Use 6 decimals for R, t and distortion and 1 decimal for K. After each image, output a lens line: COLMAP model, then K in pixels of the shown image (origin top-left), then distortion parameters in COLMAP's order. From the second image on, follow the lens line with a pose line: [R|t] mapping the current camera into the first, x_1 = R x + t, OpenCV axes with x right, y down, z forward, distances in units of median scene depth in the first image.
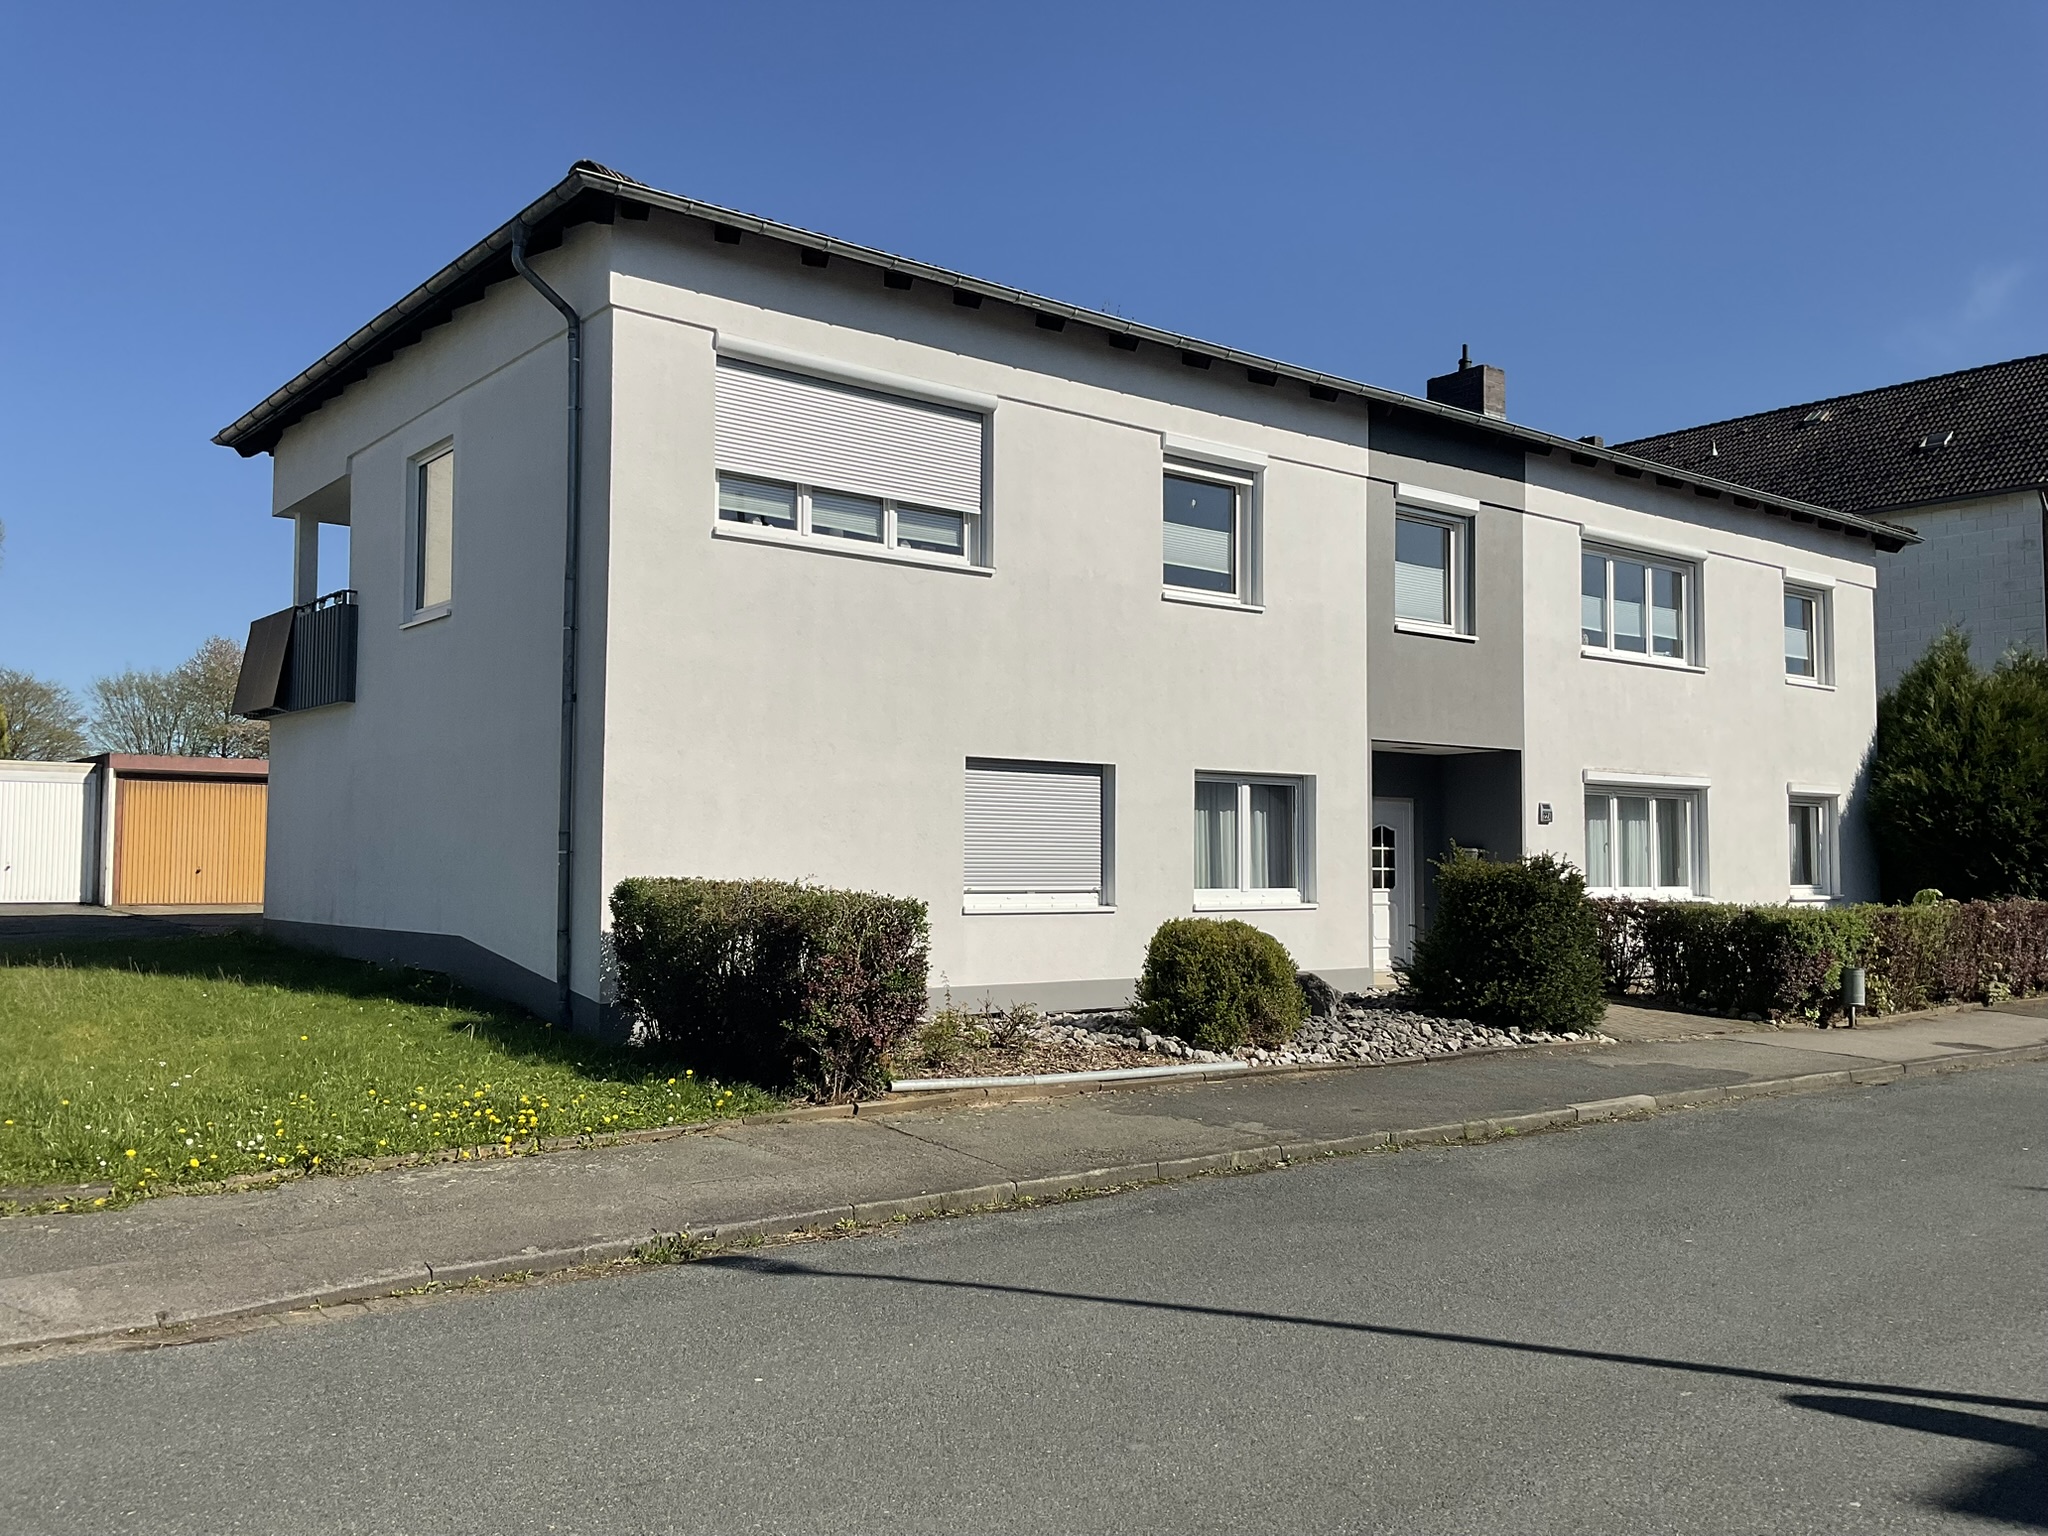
lens RADIAL K [[1710.1, 0, 1024.0], [0, 1710.1, 768.0], [0, 0, 1]] dist [0.124629, -0.252804]
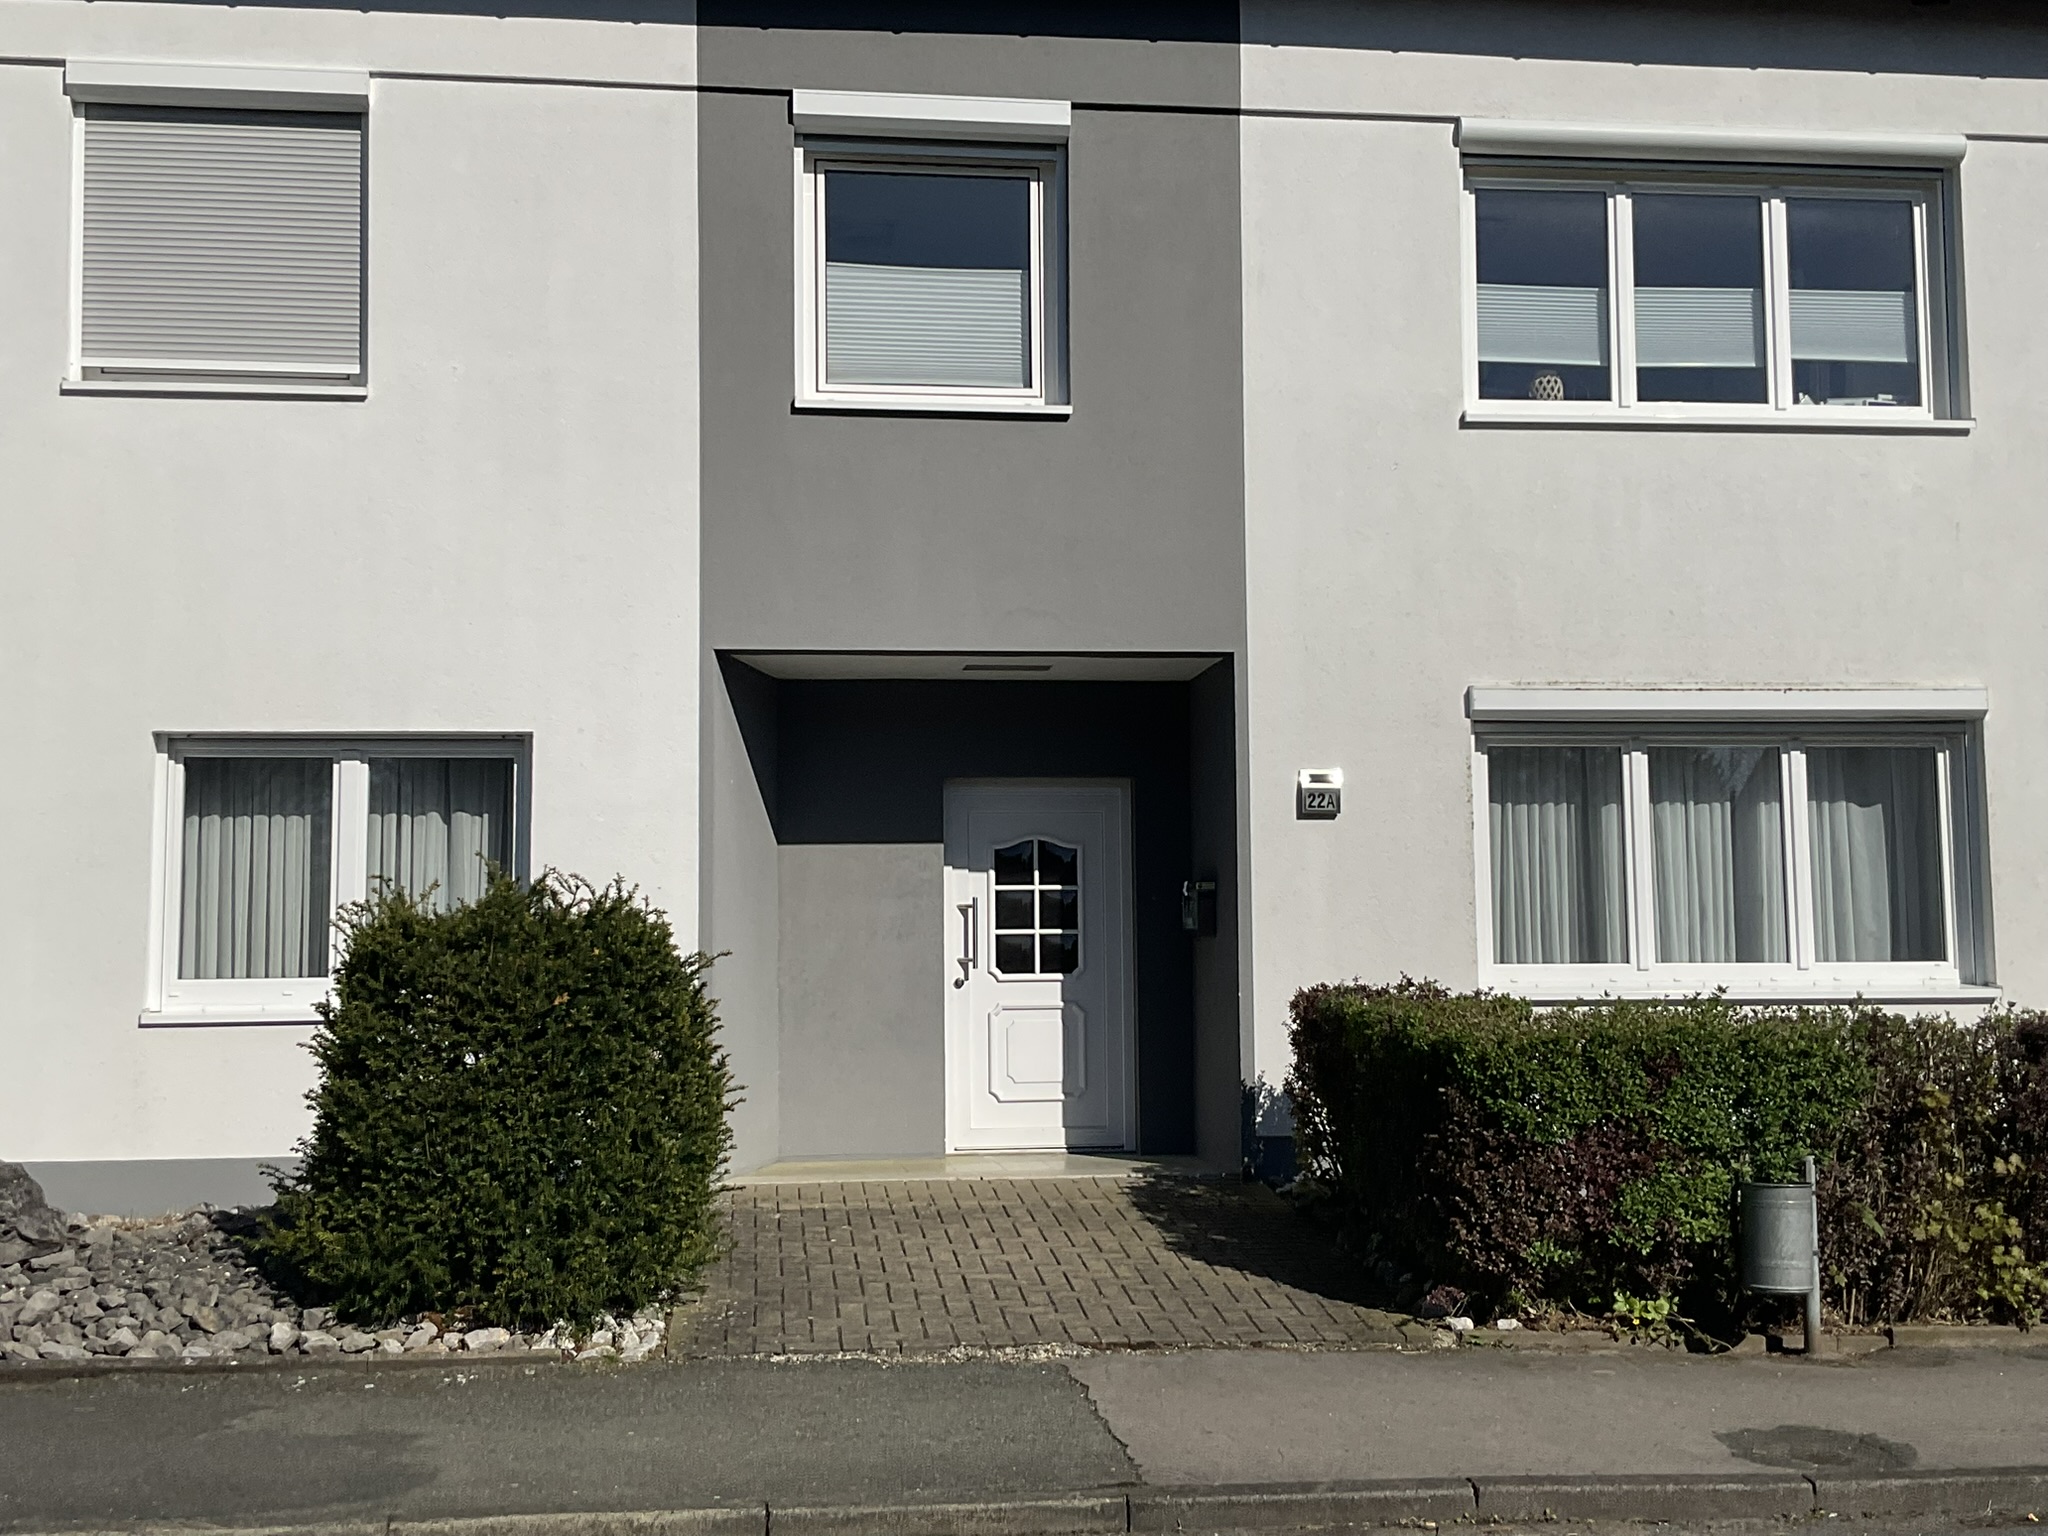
lens RADIAL K [[2435.6, 0, 1024.0], [0, 2435.6, 768.0], [0, 0, 1]] dist [-0.009553, 0.192215]
pose [[0.864279, -0.050254, -0.500497, 0.507706], [0.046804, 0.998715, -0.019456, 0.025752], [0.500831, -0.006609, 0.865520, 0.408059]]
